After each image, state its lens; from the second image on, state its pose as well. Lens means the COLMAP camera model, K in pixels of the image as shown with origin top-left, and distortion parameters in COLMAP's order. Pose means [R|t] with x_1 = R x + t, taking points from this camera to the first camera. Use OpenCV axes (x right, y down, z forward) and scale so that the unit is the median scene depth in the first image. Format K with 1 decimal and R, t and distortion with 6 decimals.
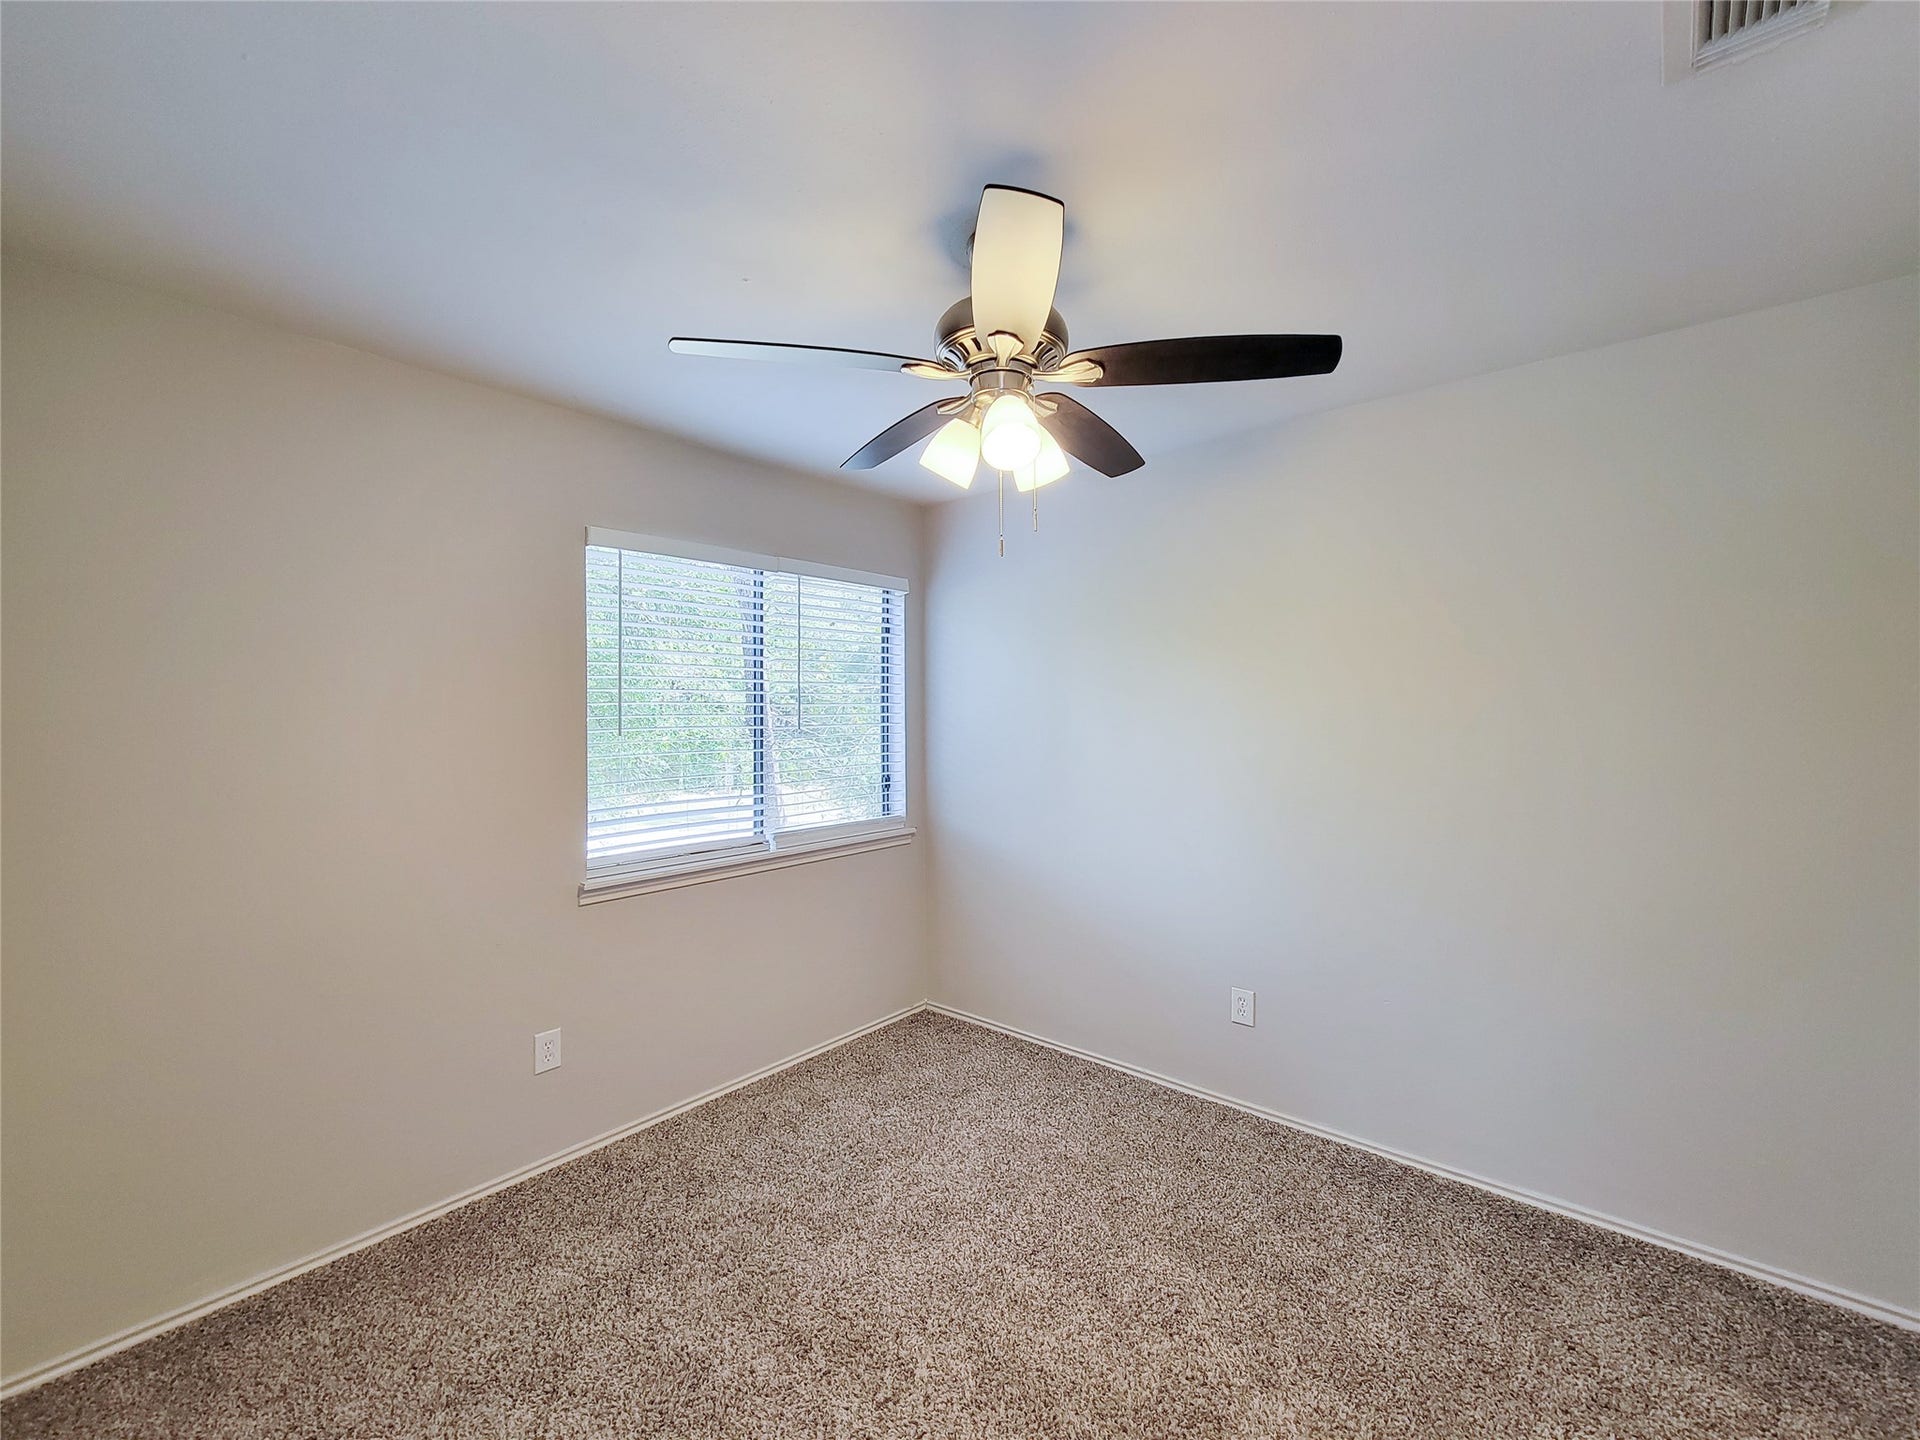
lens RADIAL K [[778.9, 0, 957.4], [0, 778.9, 723.7], [0, 0, 1]] dist [0.006176, -0.004325]
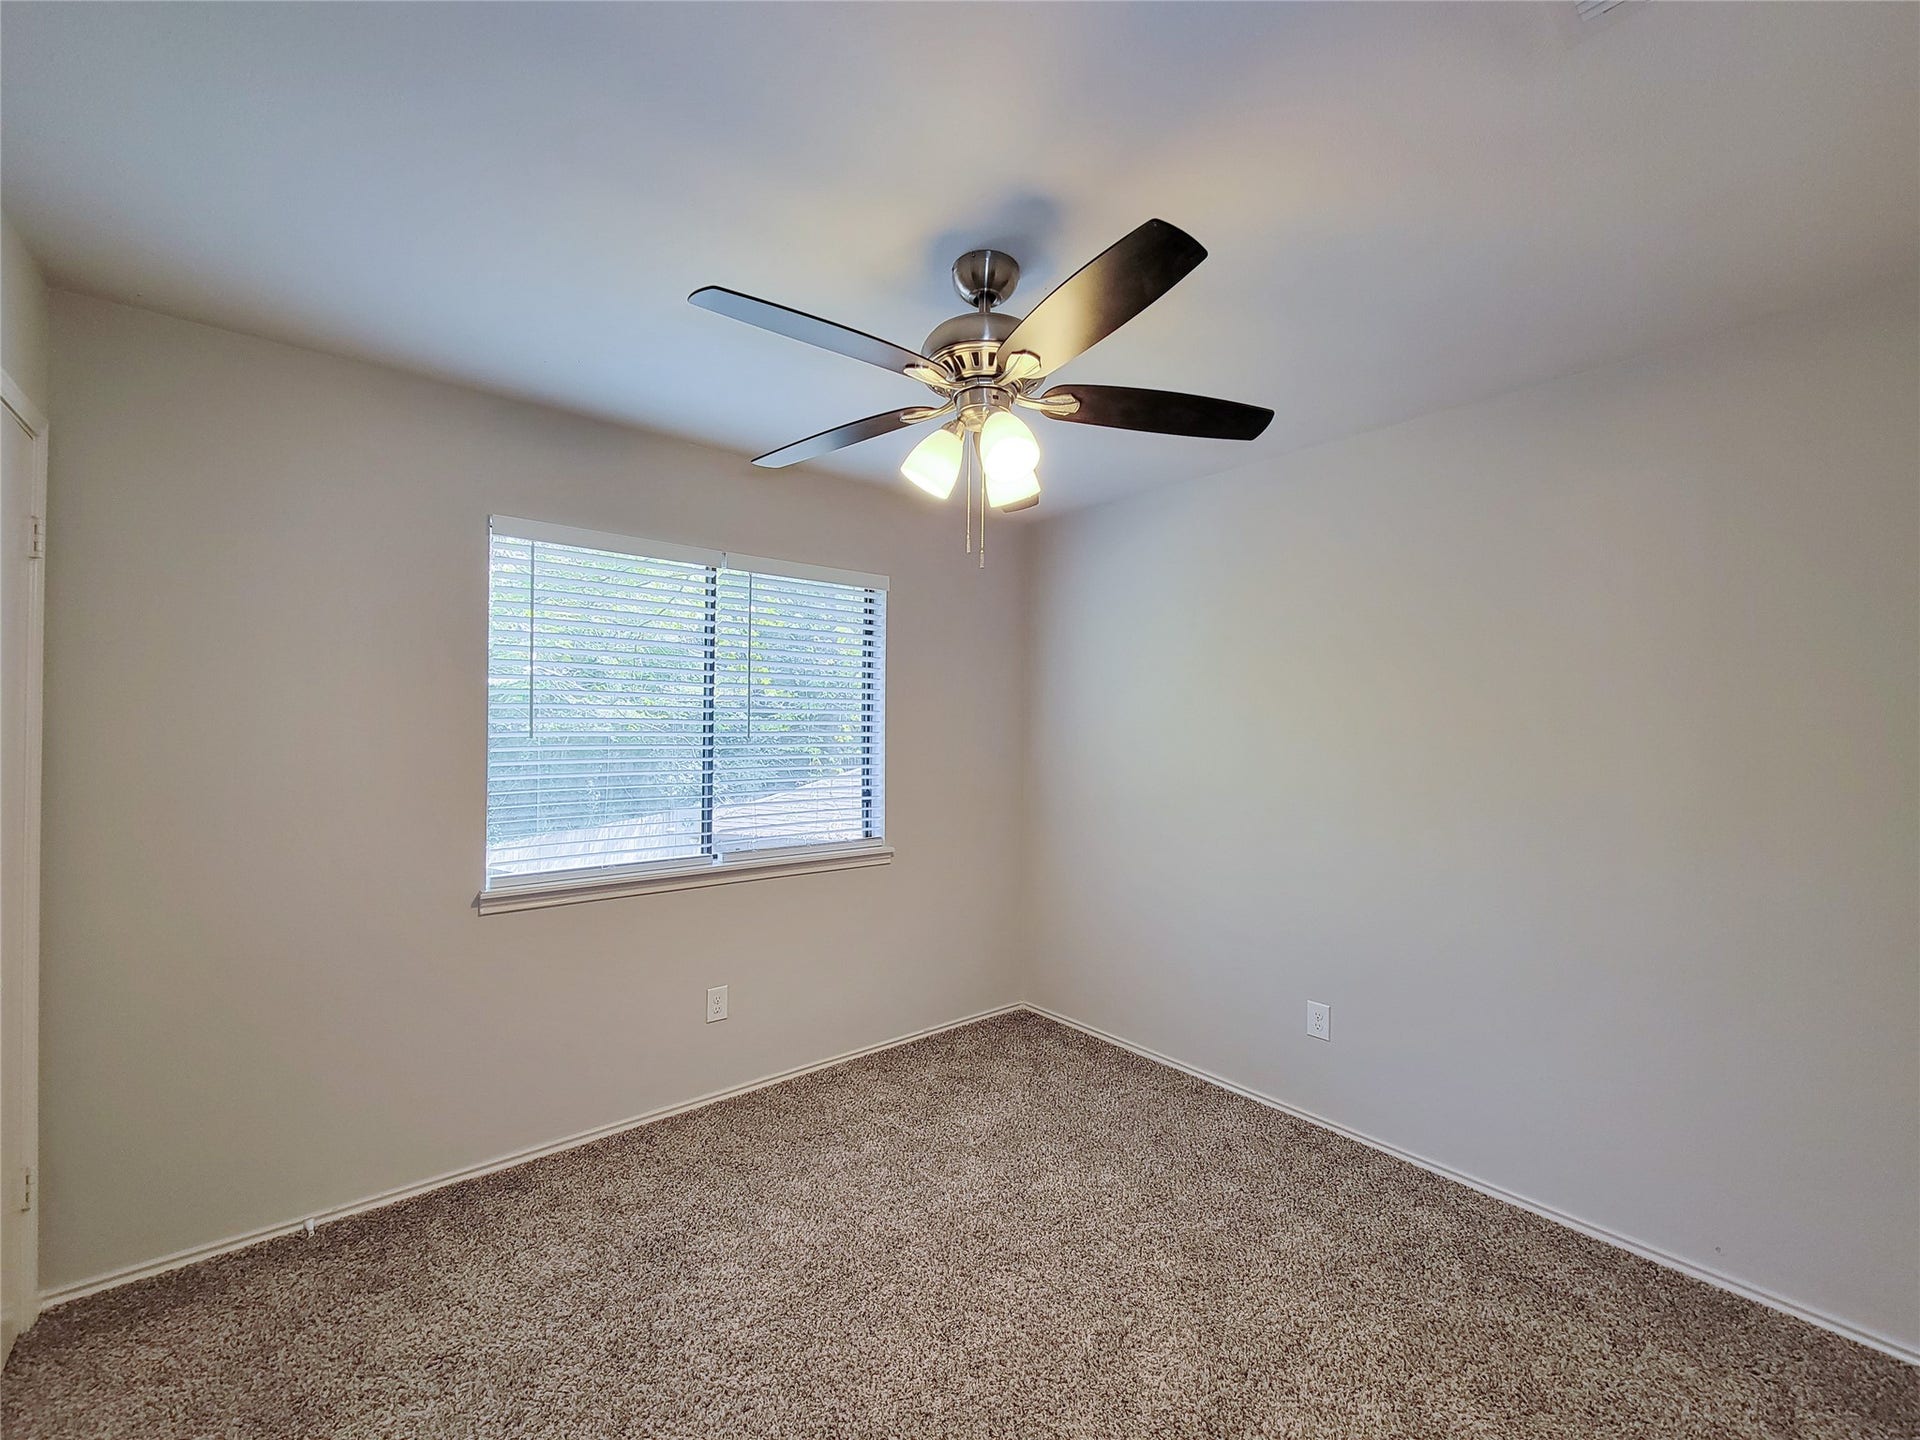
lens RADIAL K [[678.2, 0, 959.1], [0, 678.2, 728.6], [0, 0, 1]] dist [0.001248, -0.002288]
pose [[0.973266, 0.023119, -0.228516, 0.209598], [-0.025759, 0.999631, -0.008576, -0.001849], [0.228233, 0.014233, 0.973502, 0.254617]]
